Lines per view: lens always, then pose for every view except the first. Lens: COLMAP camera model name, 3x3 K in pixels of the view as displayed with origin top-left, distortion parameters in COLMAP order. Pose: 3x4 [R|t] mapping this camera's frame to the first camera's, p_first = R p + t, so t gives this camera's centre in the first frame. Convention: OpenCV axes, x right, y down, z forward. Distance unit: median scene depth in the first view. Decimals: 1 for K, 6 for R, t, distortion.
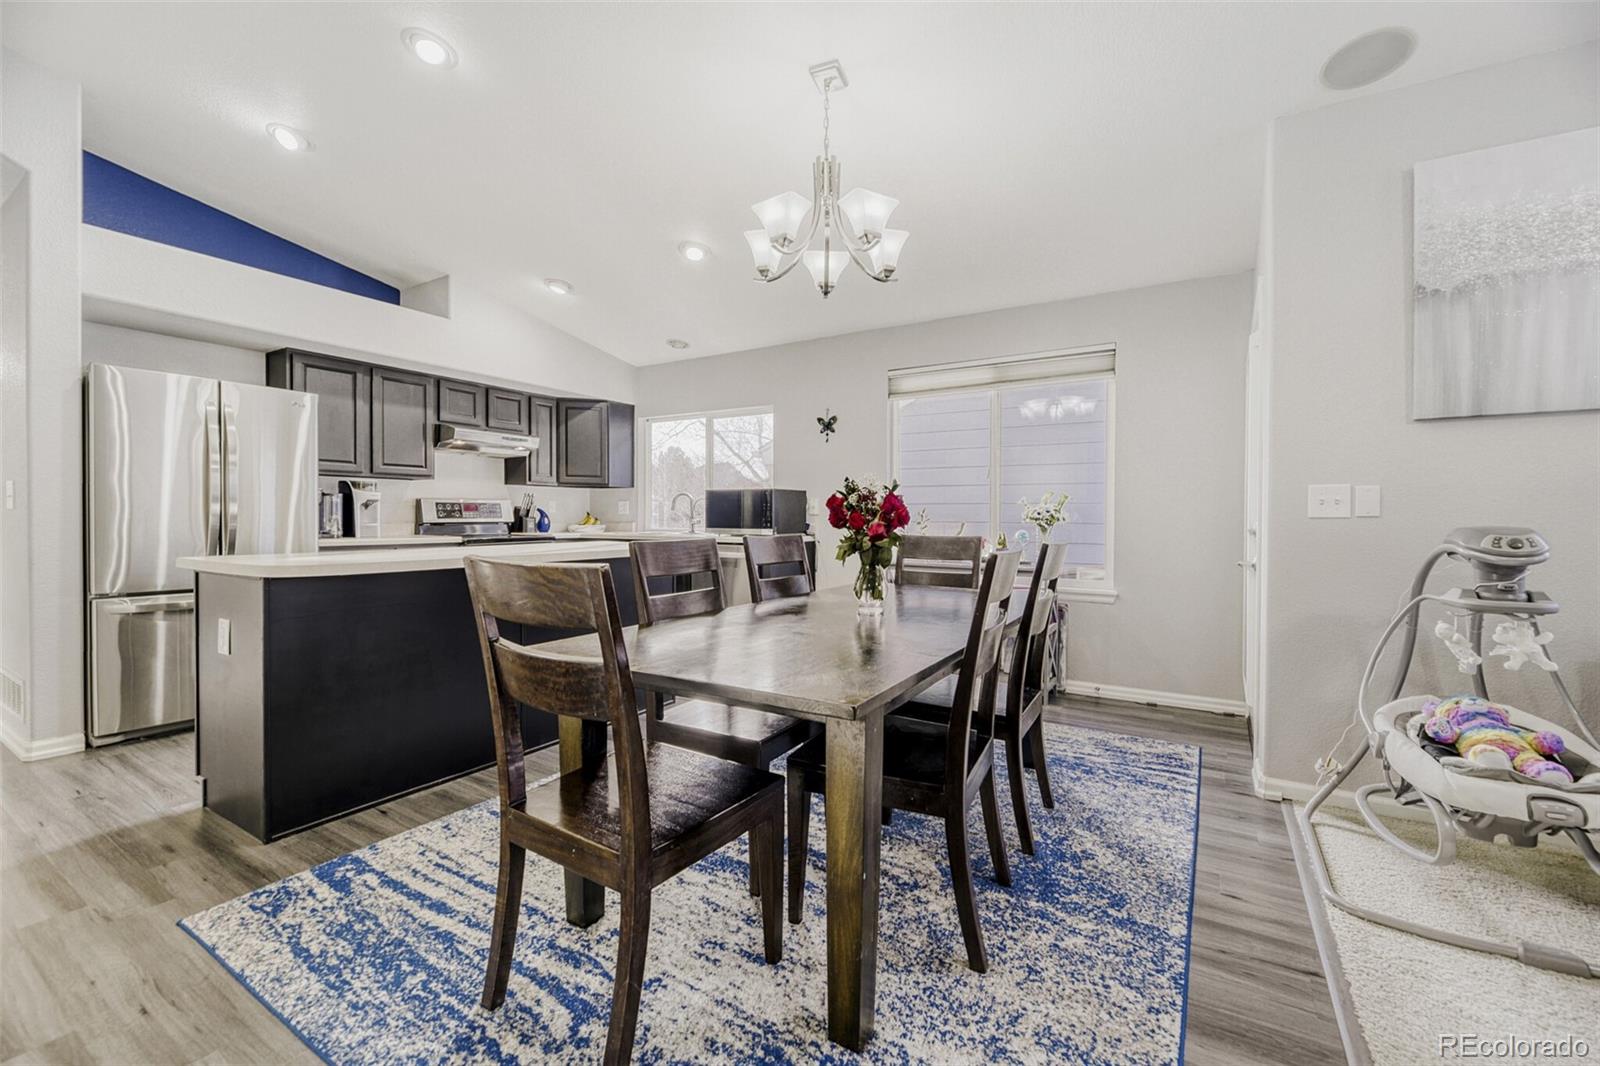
lens RADIAL K [[662.4, 0, 796.3], [0, 662.4, 532.7], [0, 0, 1]] dist [-0.016037, 0.000043]
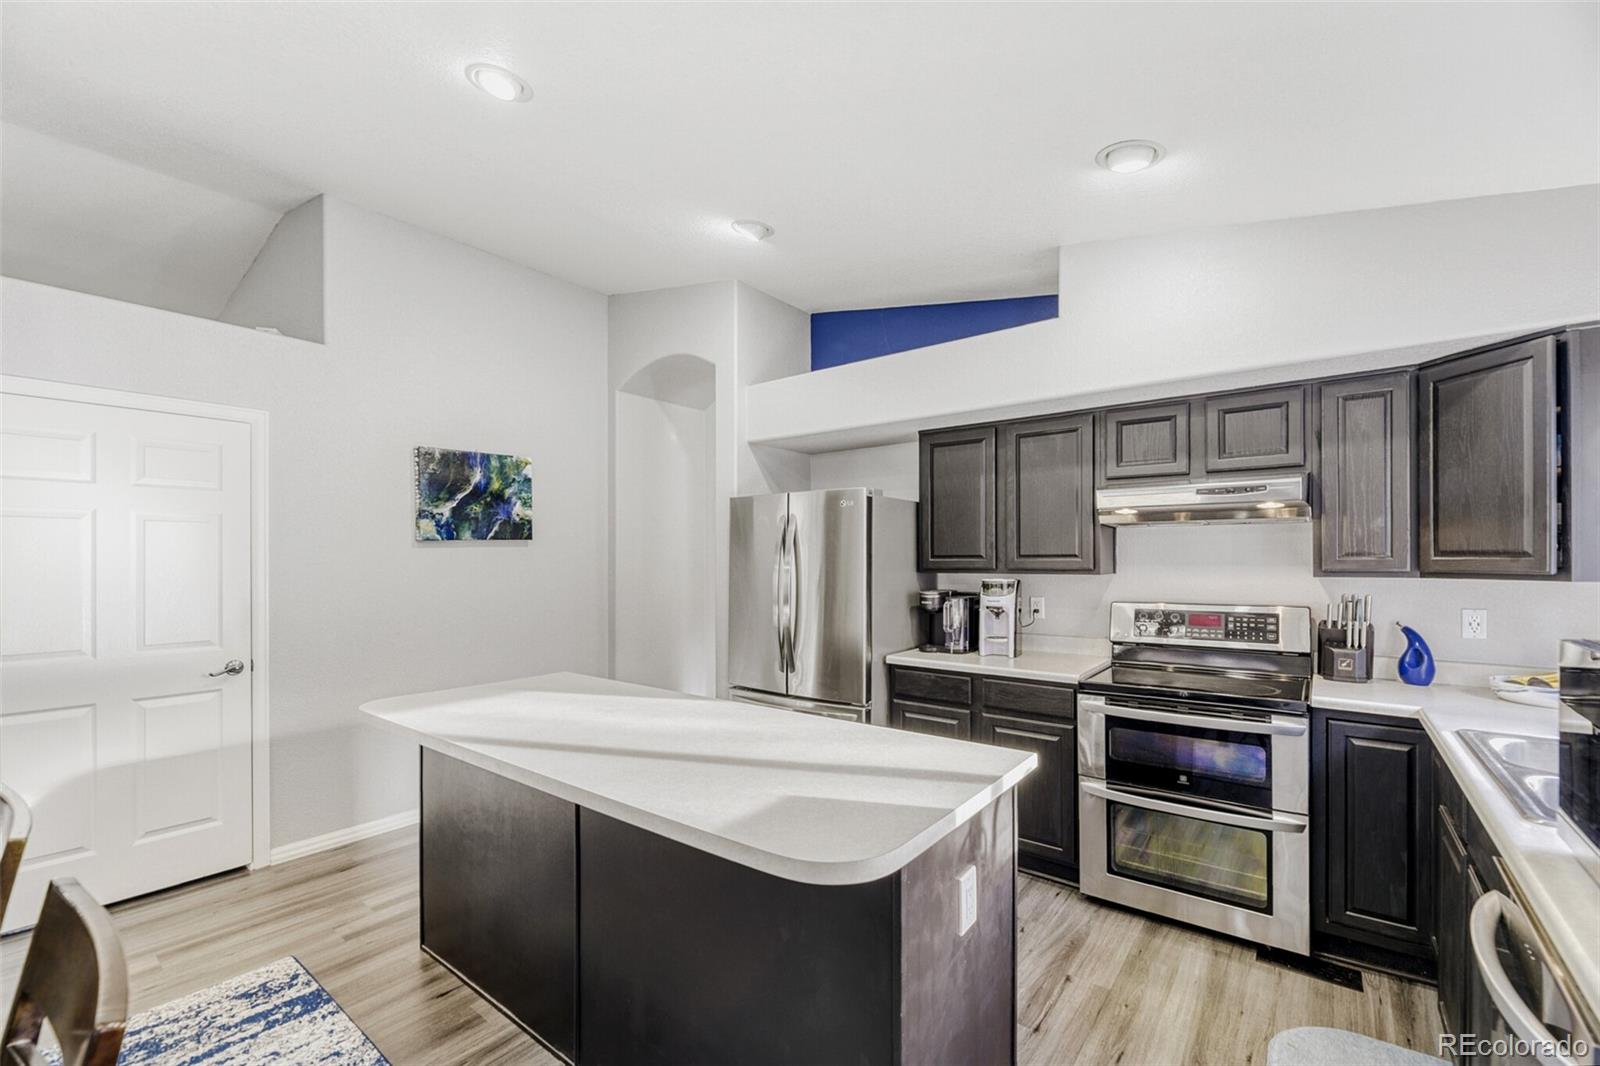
lens RADIAL K [[679.3, 0, 799.3], [0, 679.3, 552.4], [0, 0, 1]] dist [-0.000961, -0.000452]
pose [[-0.116314, -0.010561, -0.993156, 0.254245], [-0.019085, 0.999783, -0.008397, -0.188681], [0.993029, 0.017978, -0.116490, 1.660511]]
